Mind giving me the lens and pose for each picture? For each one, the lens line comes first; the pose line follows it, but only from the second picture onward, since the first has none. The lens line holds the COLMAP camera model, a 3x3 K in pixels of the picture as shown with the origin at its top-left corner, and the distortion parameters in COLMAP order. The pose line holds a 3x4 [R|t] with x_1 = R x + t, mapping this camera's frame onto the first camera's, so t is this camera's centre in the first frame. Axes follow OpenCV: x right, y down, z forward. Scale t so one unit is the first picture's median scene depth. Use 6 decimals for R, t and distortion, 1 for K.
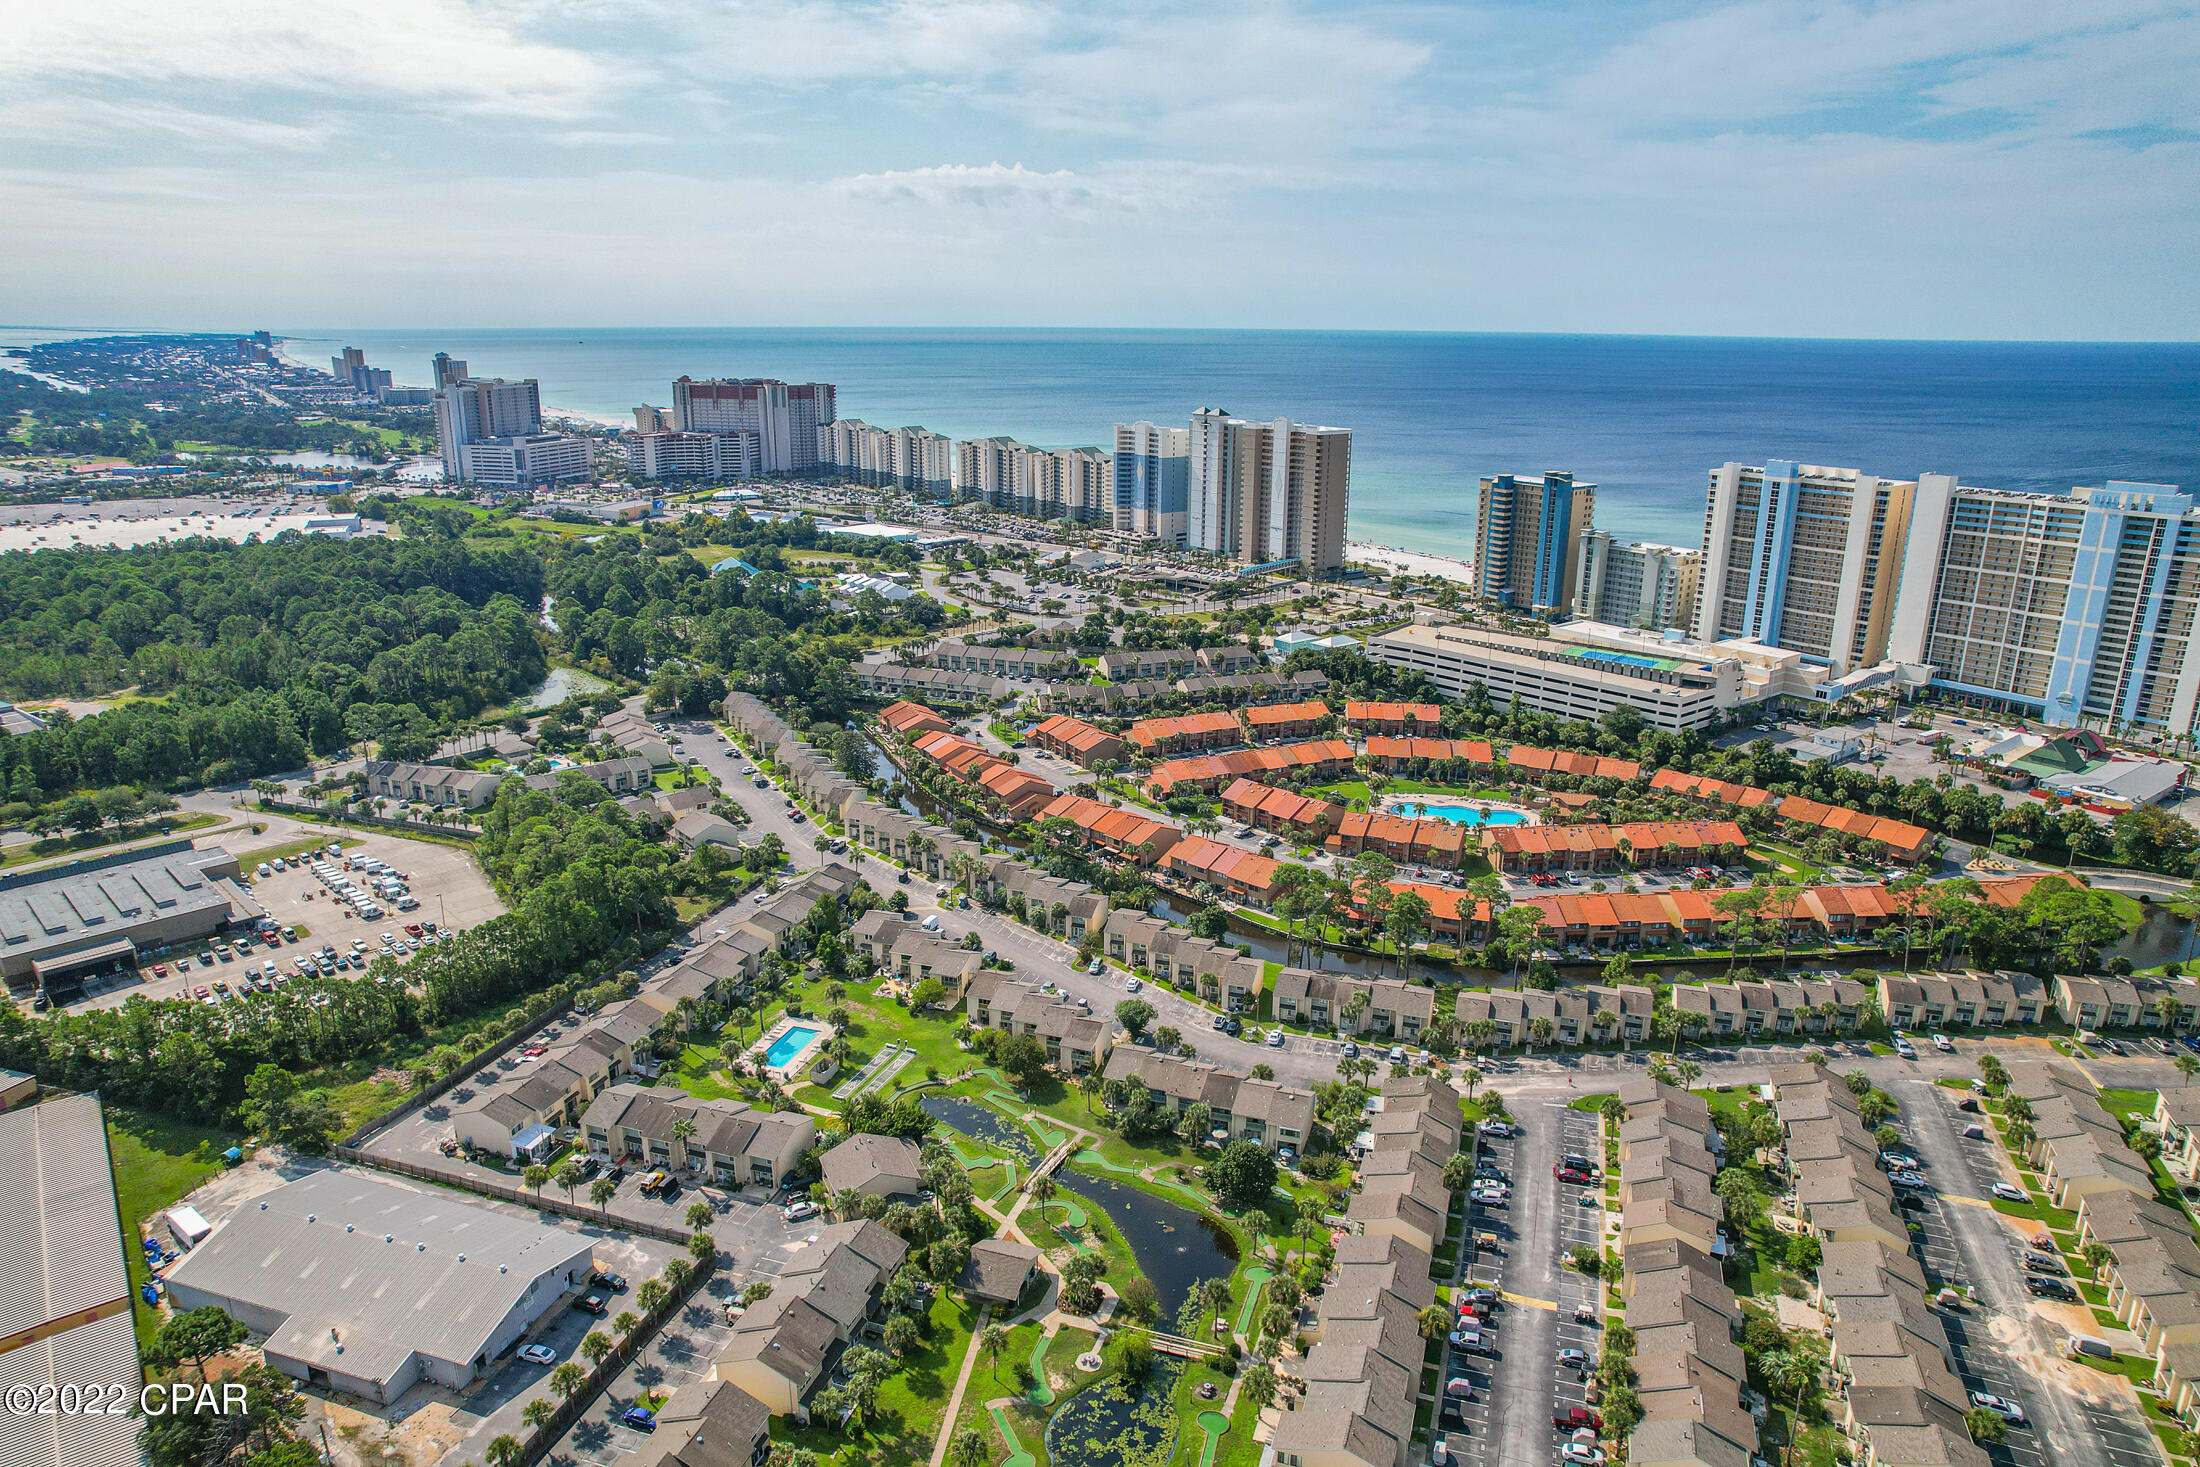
lens RADIAL K [[1404.1, 0, 1112.8], [0, 1404.1, 750.4], [0, 0, 1]] dist [-0.073730, 0.062974]
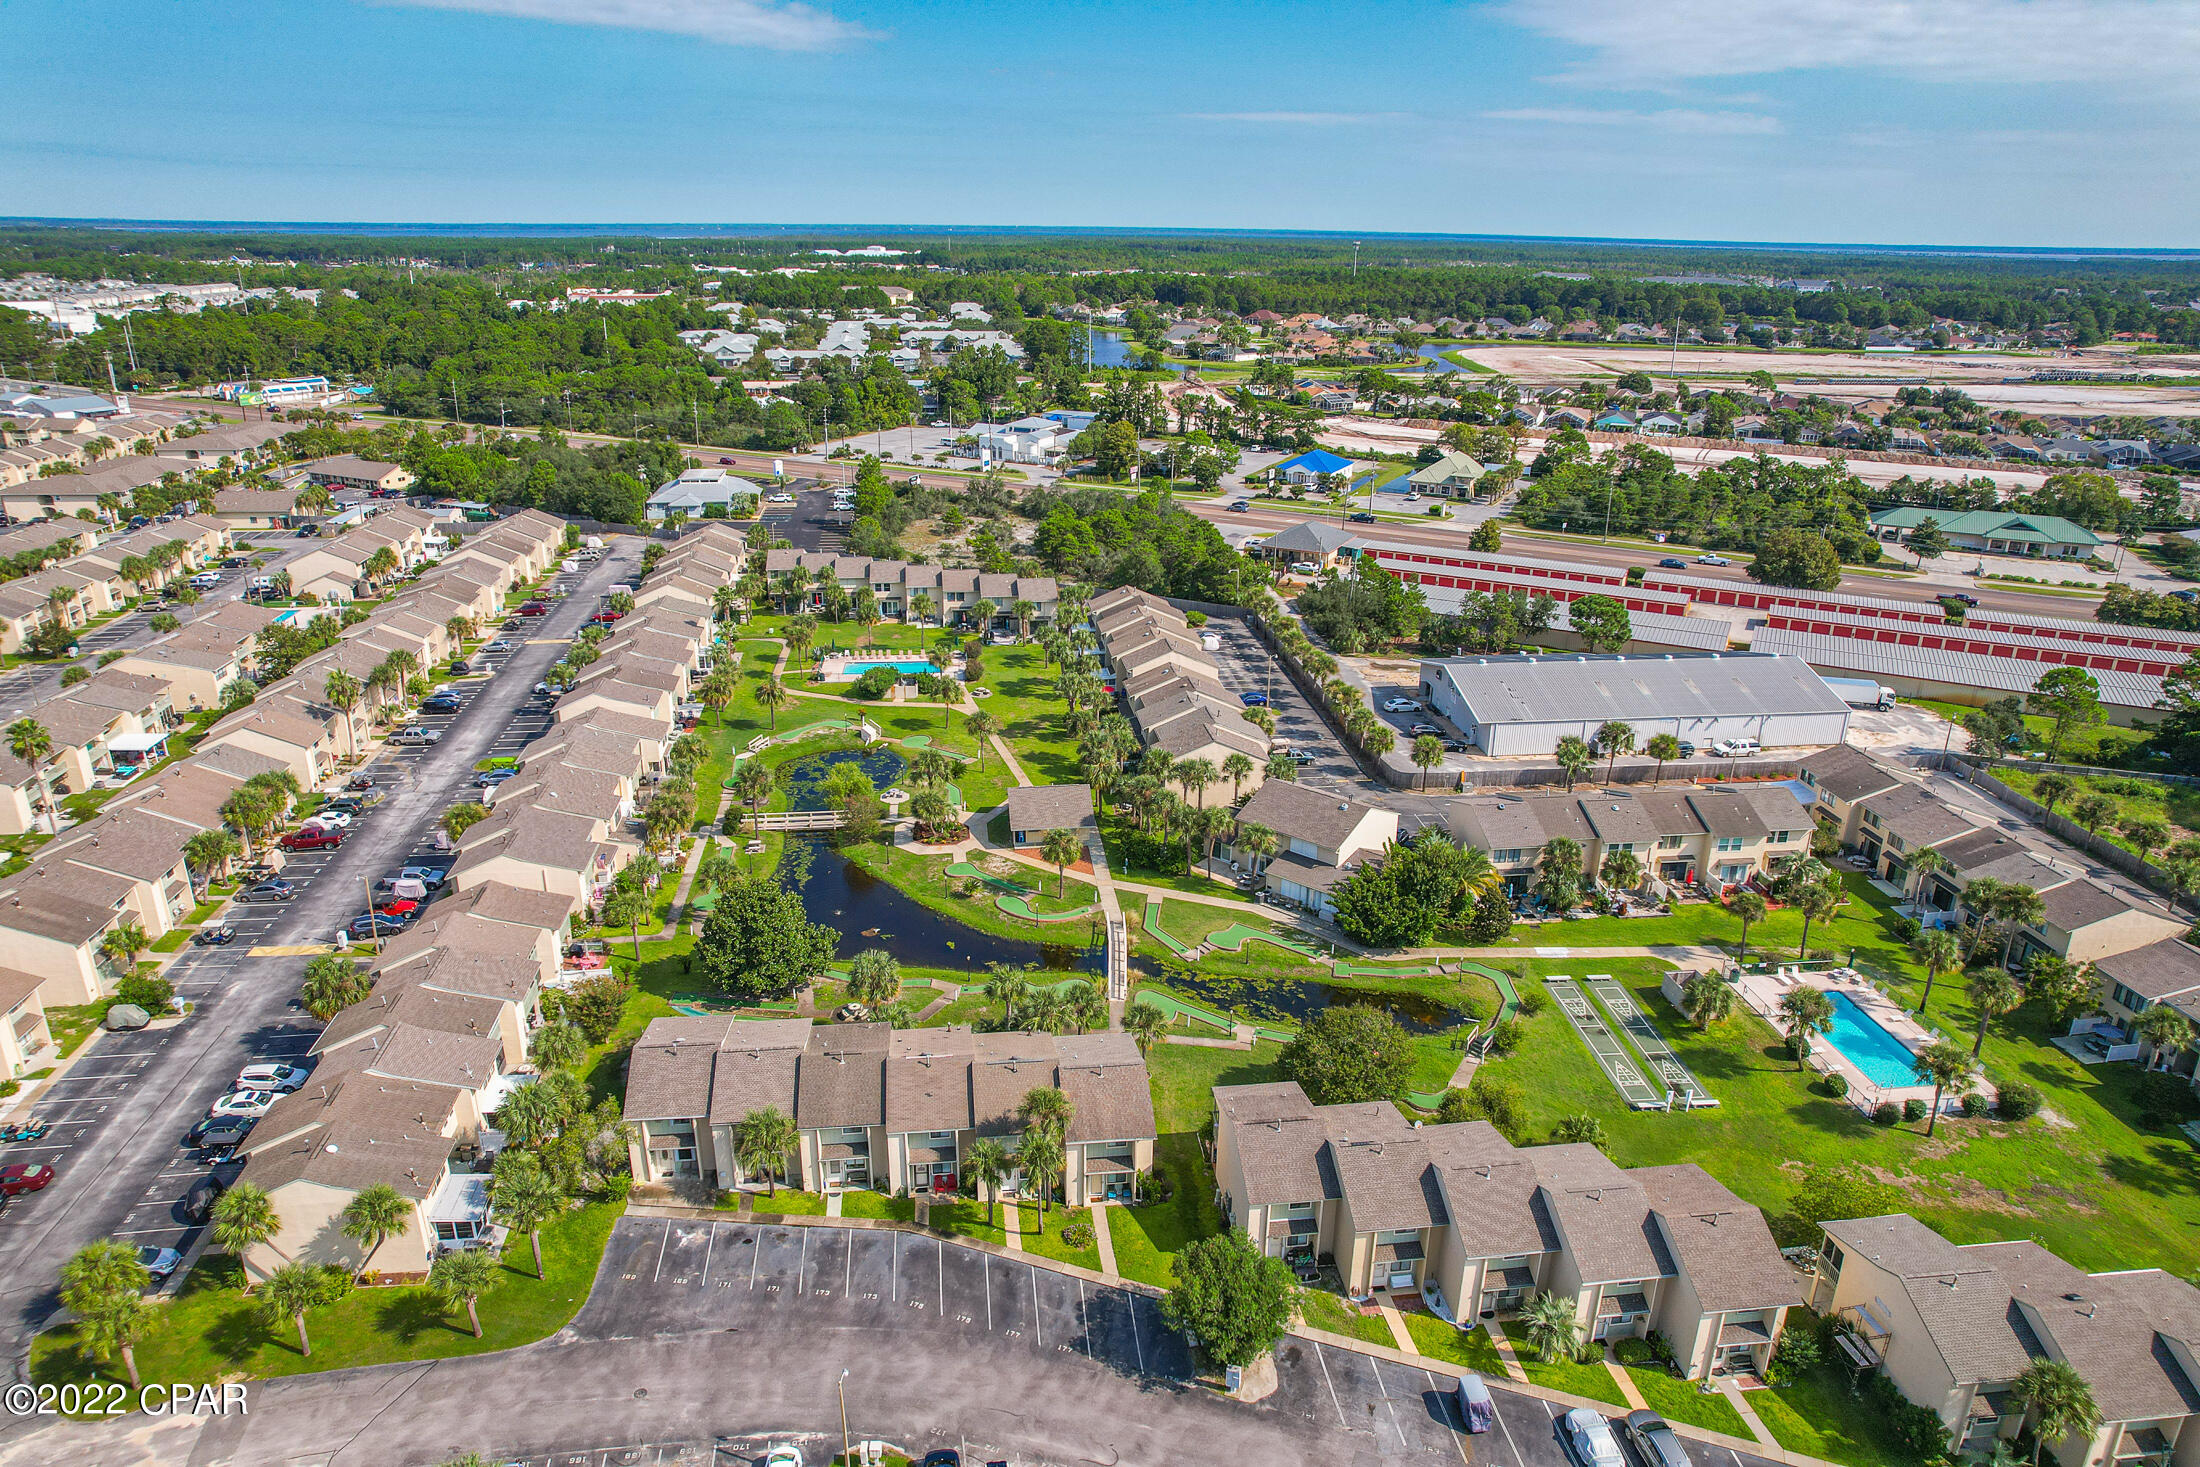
lens RADIAL K [[1404.1, 0, 1122.6], [0, 1404.1, 770.7], [0, 0, 1]] dist [-0.073730, 0.062974]
pose [[-0.899122, 0.141440, -0.414216, 0.098492], [-0.150269, 0.789081, 0.595626, -0.055318], [0.411095, 0.597784, -0.688226, 0.750913]]
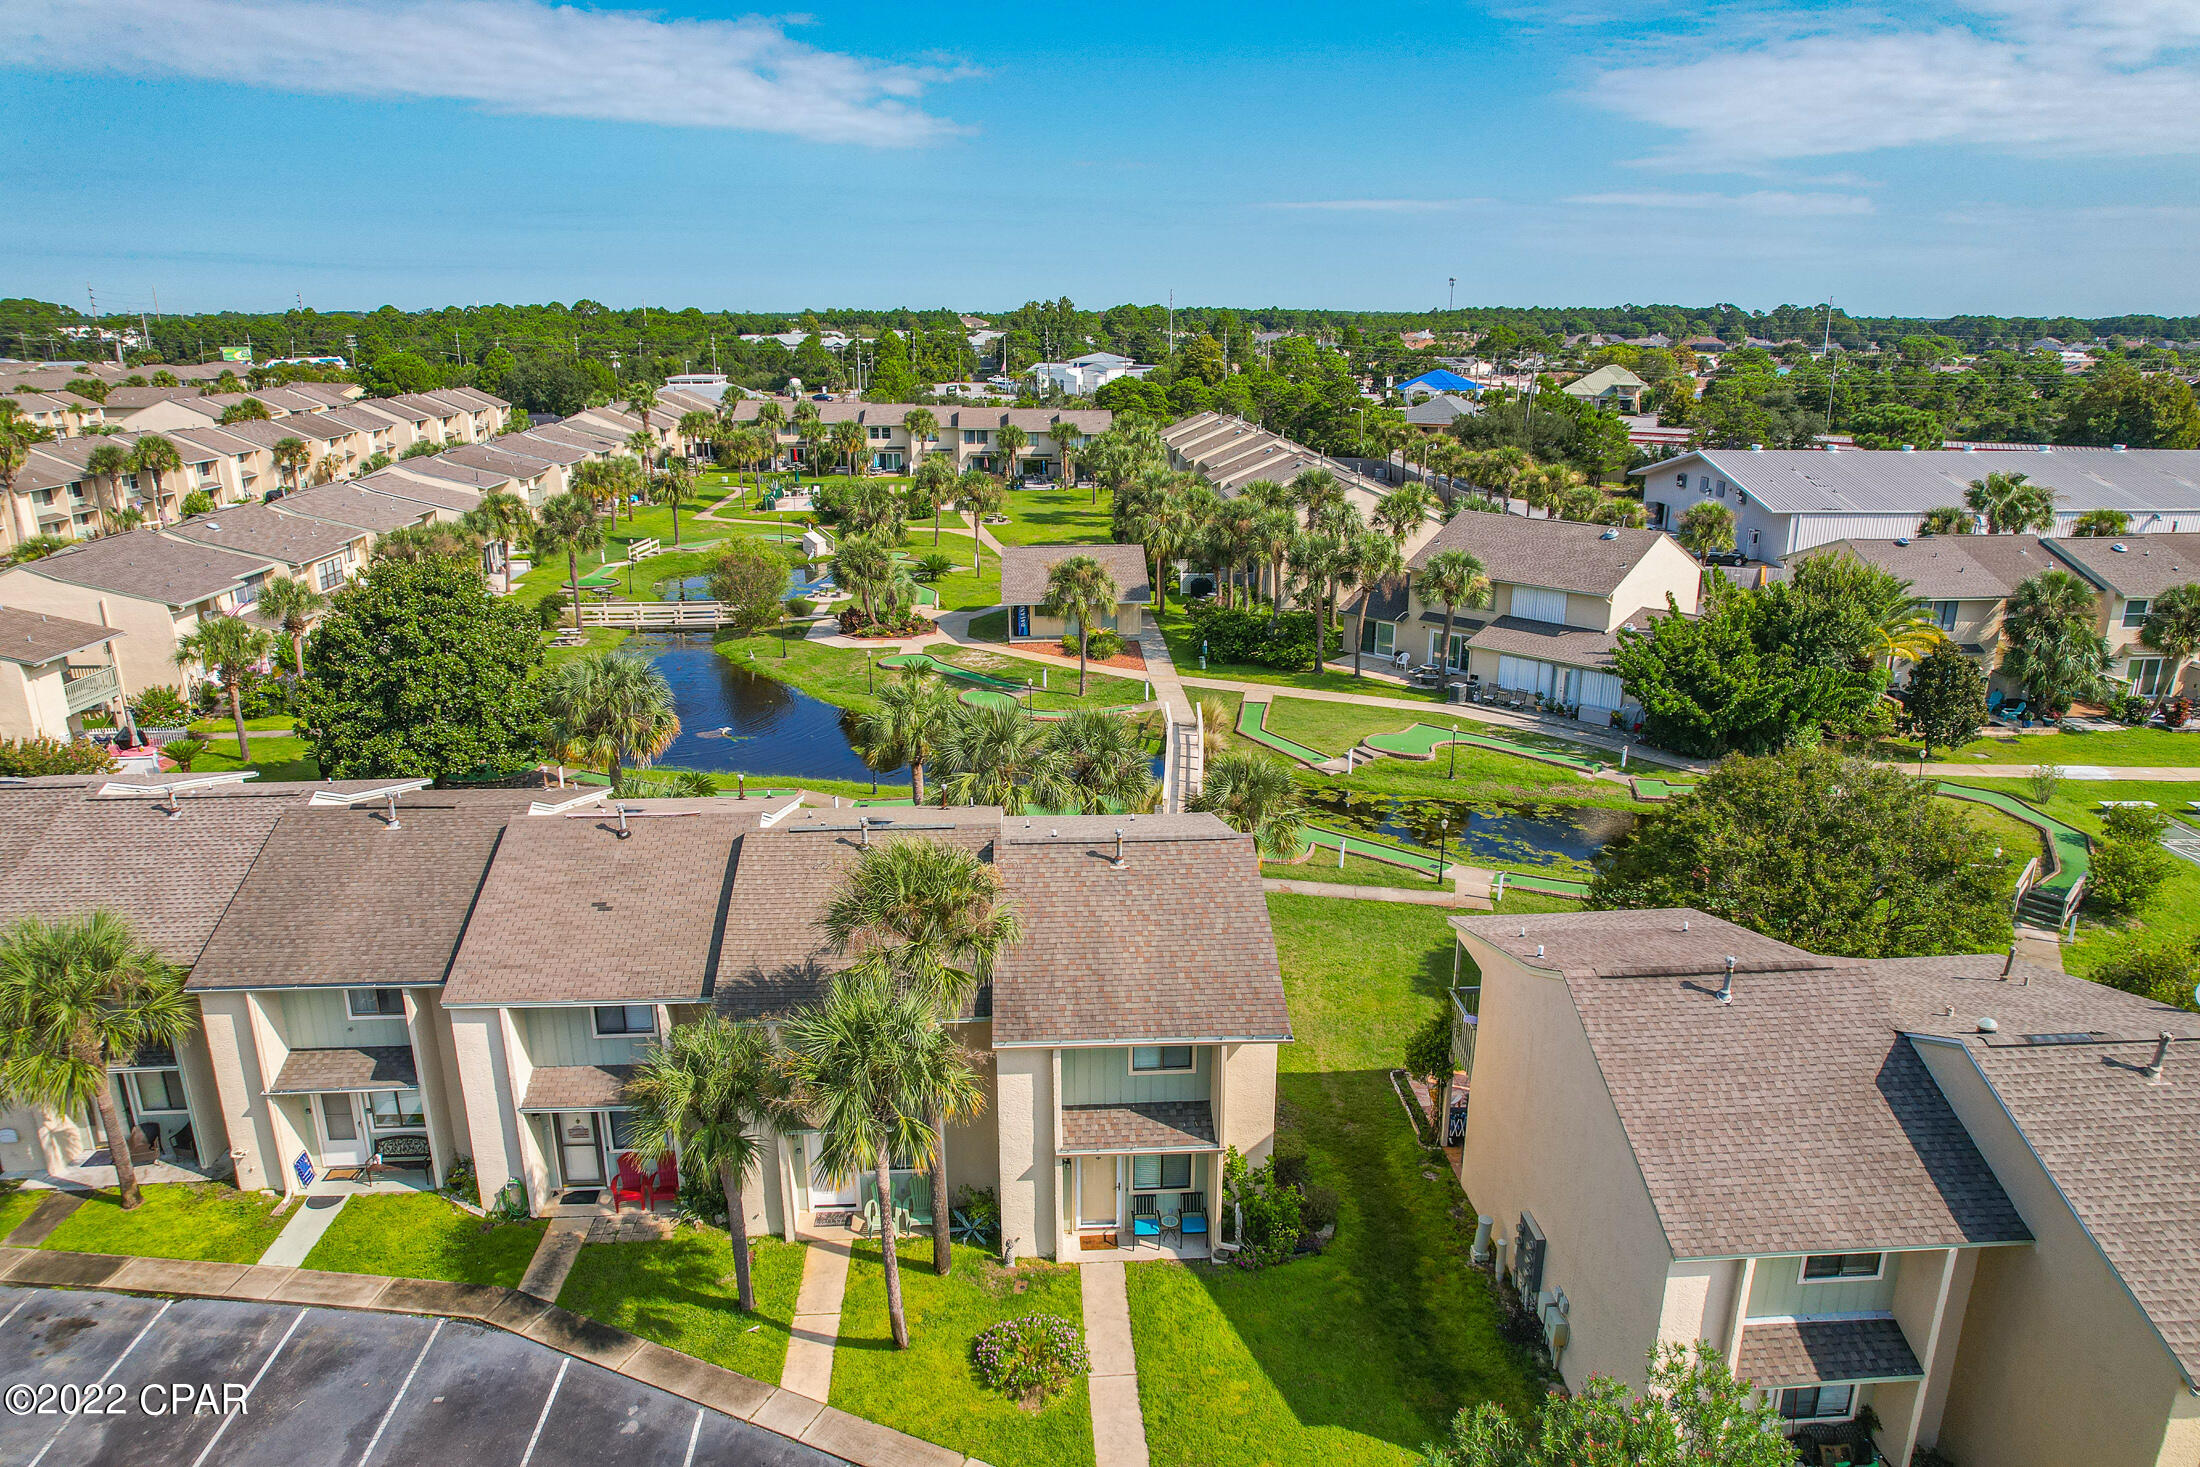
lens RADIAL K [[1404.1, 0, 1109.4], [0, 1404.1, 746.1], [0, 0, 1]] dist [-0.073730, 0.062974]
pose [[-0.926996, 0.105989, -0.359785, 0.037964], [-0.114544, 0.833418, 0.540642, 0.081670], [0.357153, 0.542384, -0.760435, 0.672070]]
